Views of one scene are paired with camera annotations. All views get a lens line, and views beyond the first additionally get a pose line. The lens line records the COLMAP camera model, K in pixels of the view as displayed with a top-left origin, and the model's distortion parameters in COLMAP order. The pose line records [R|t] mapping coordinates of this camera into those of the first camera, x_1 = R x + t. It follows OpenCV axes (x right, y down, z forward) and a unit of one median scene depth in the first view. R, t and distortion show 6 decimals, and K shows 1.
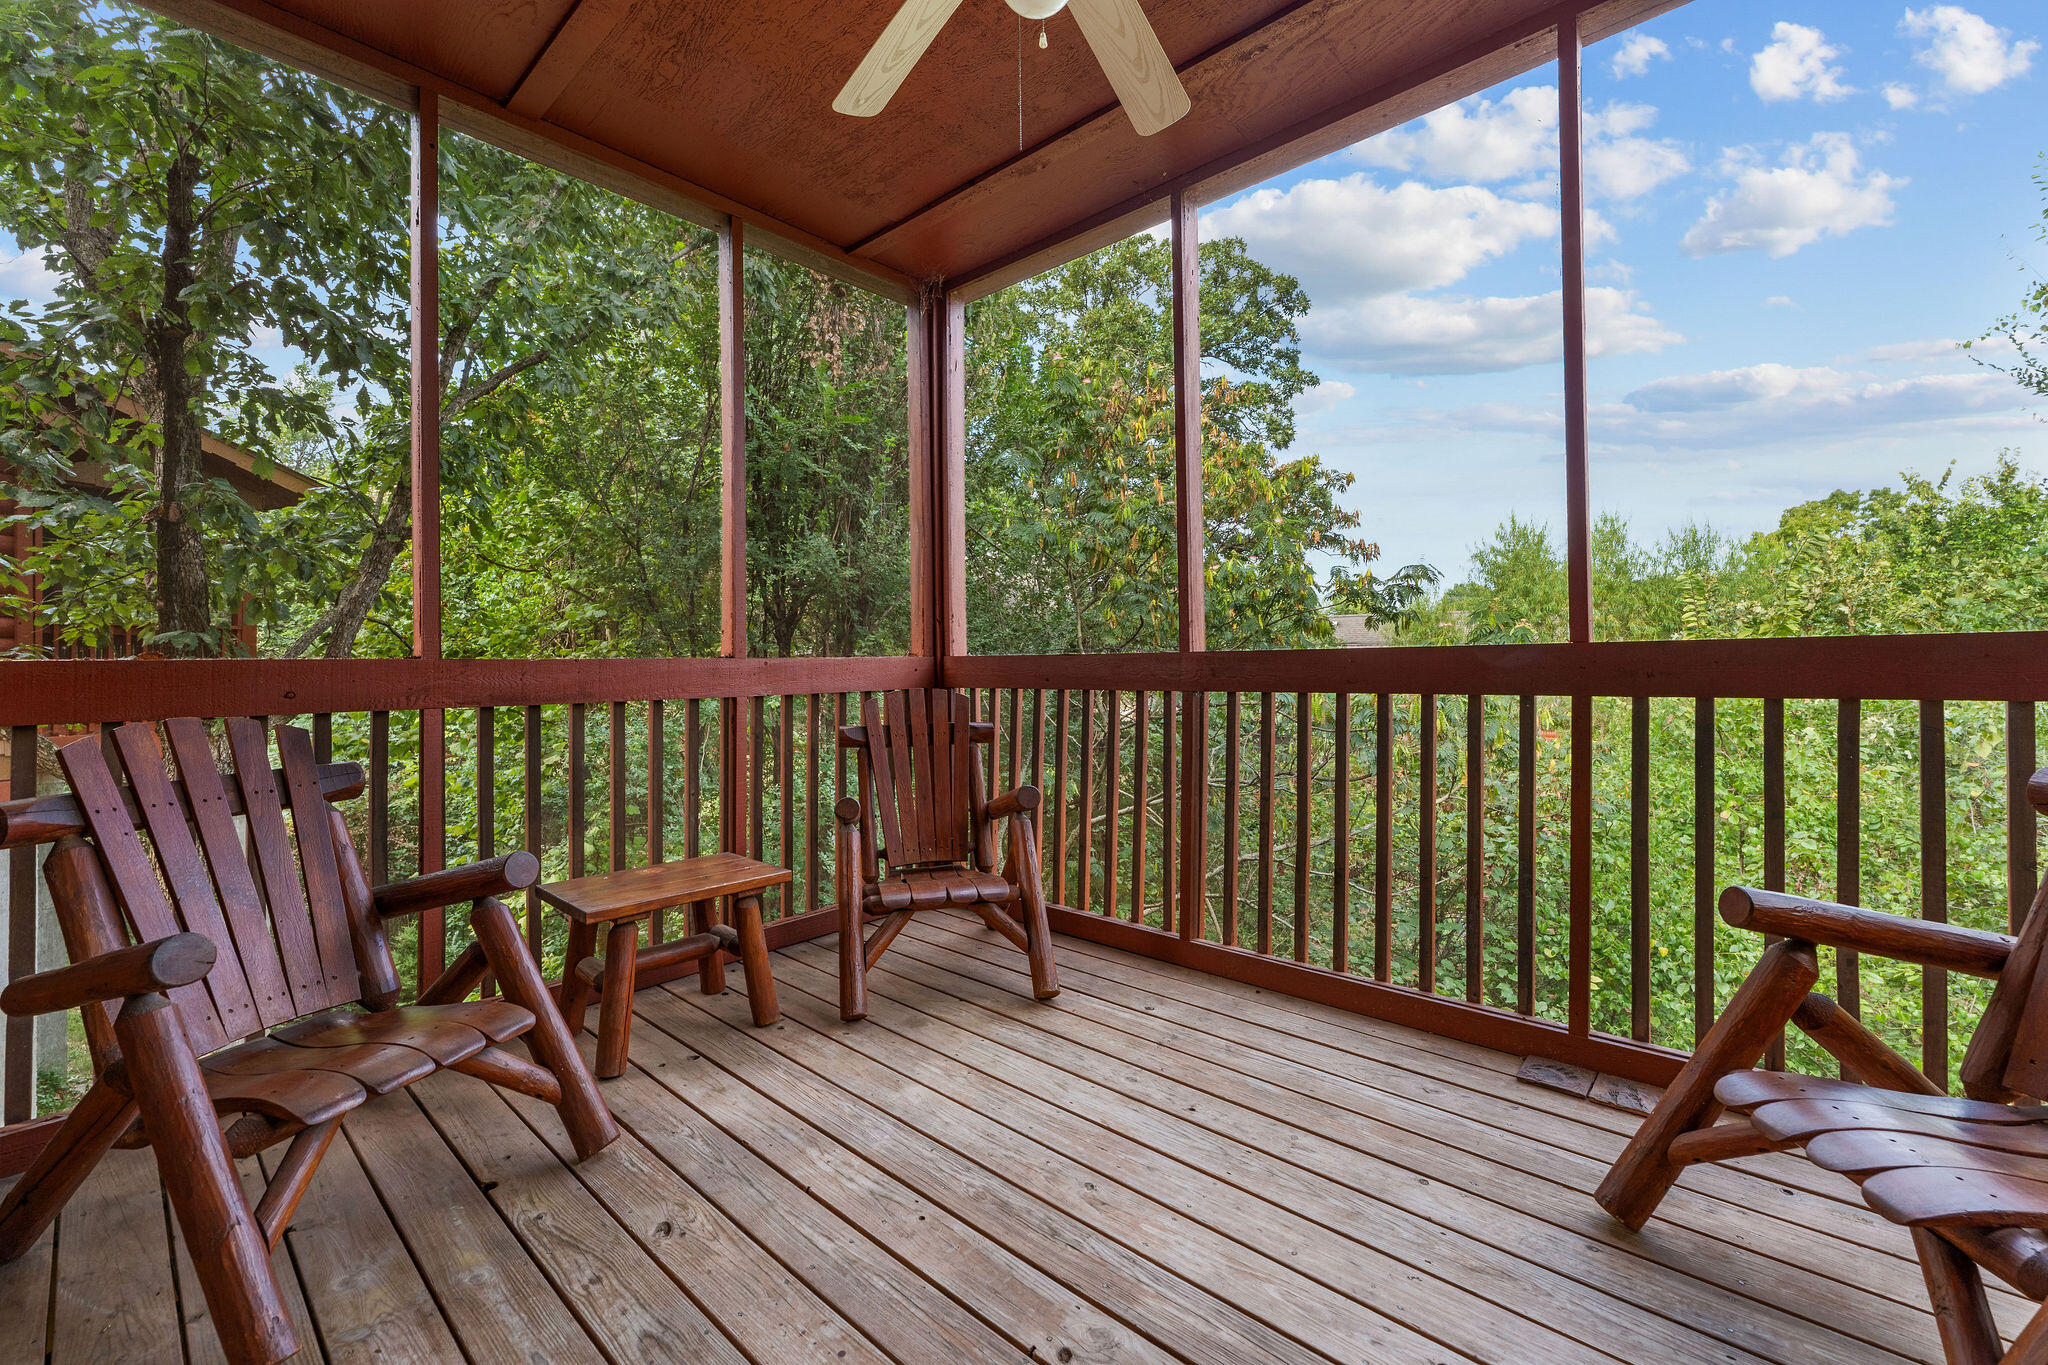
lens RADIAL K [[823.2, 0, 1016.1], [0, 823.2, 708.0], [0, 0, 1]] dist [-0.003221, -0.000471]
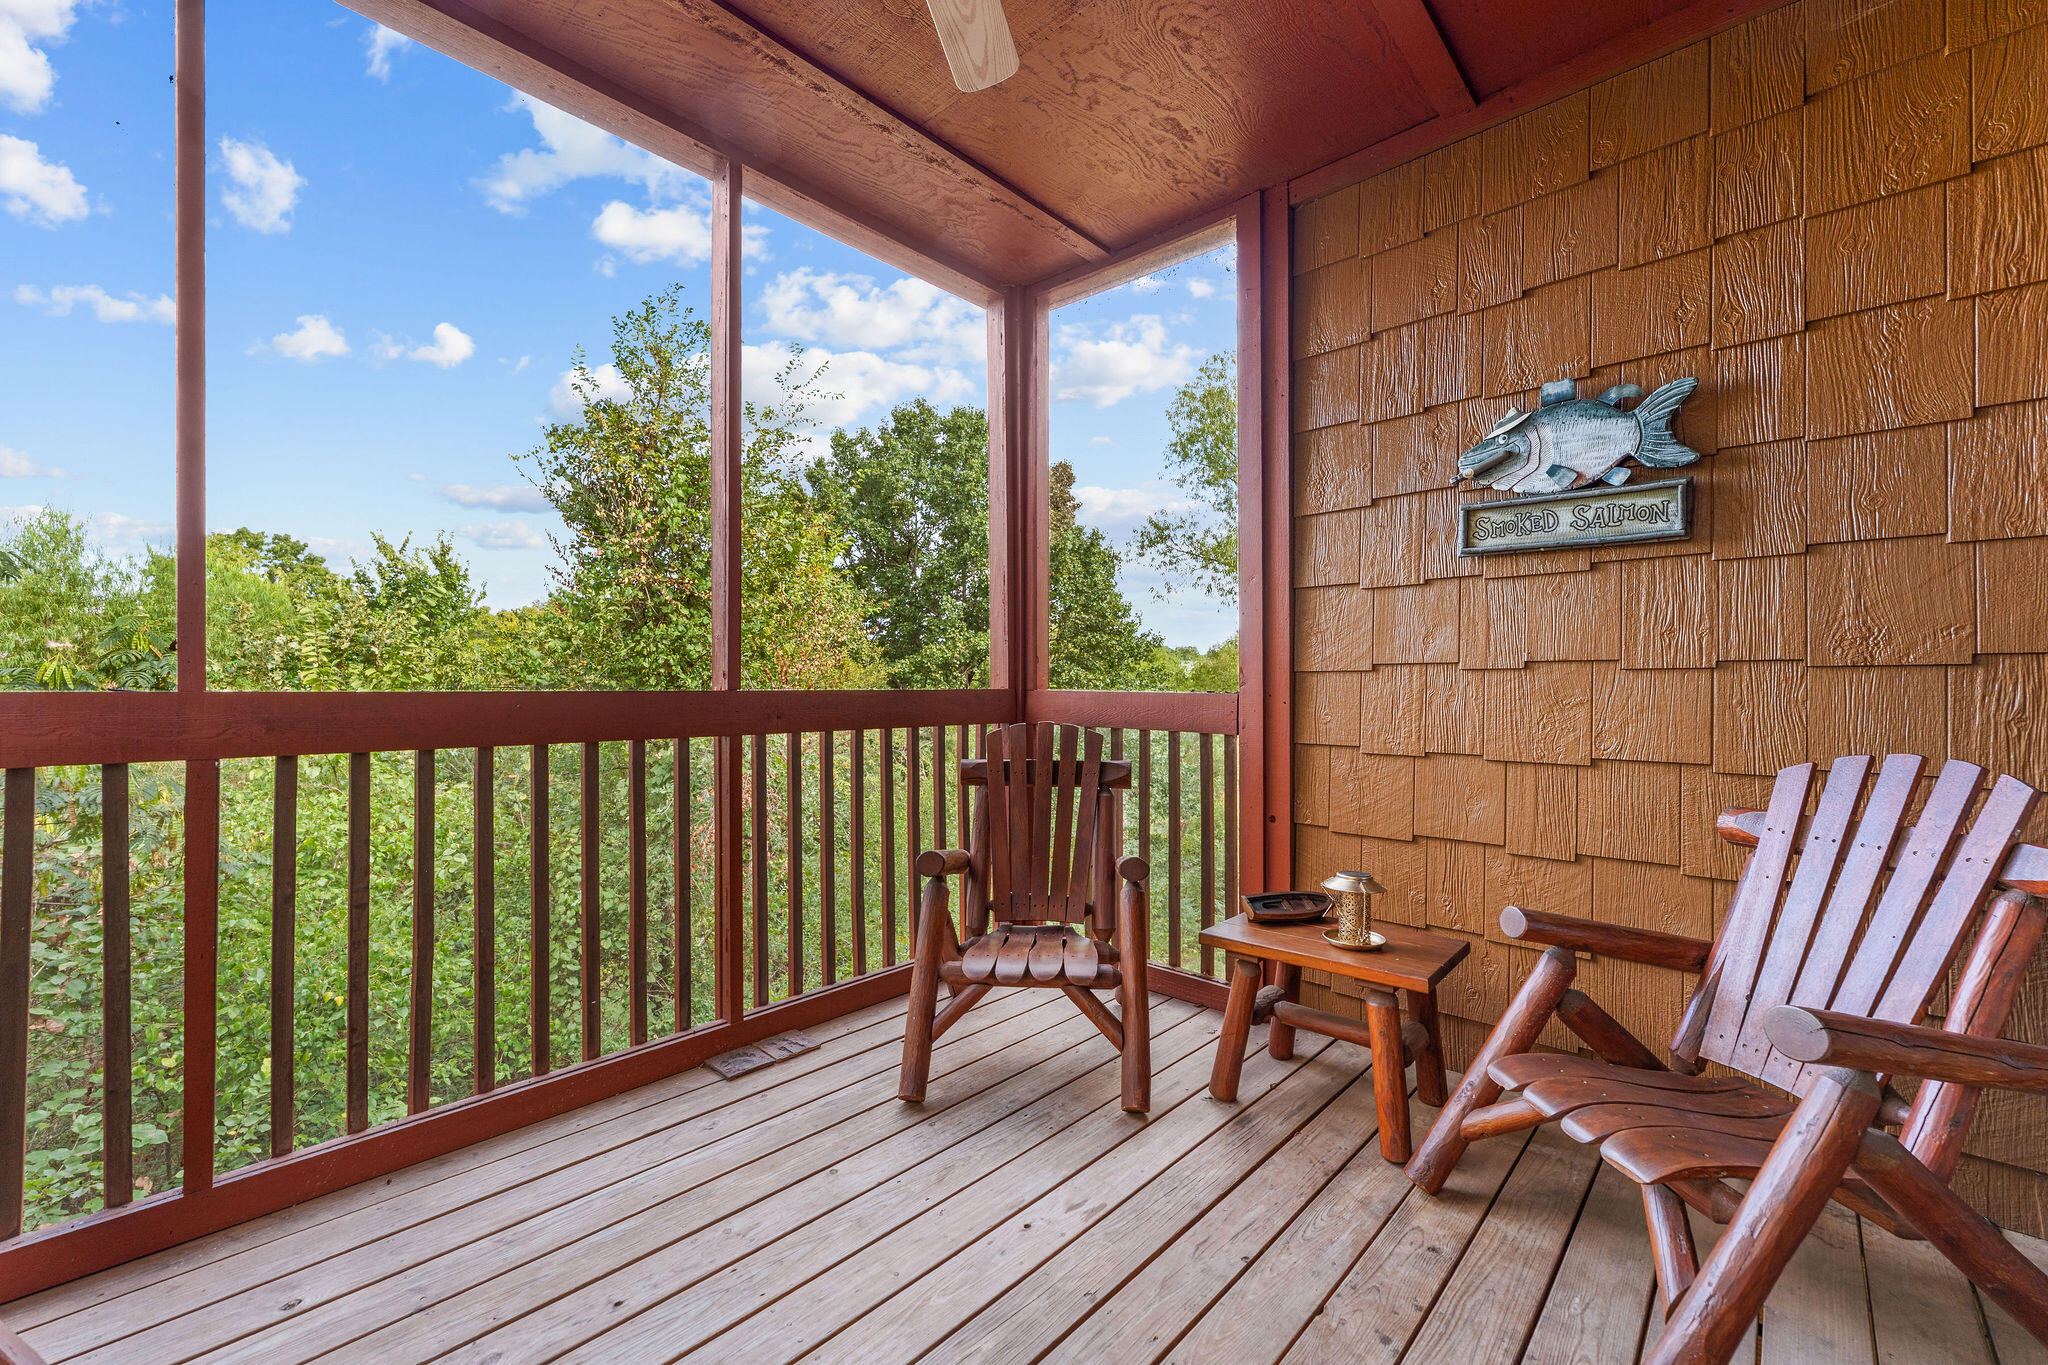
lens RADIAL K [[818.5, 0, 1020.8], [0, 818.5, 689.2], [0, 0, 1]] dist [0.000657, -0.000143]
pose [[0.027217, 0.009021, 0.999589, -0.477802], [0.052133, 0.998586, -0.010431, -0.046904], [-0.998269, 0.052396, 0.026708, 0.512486]]
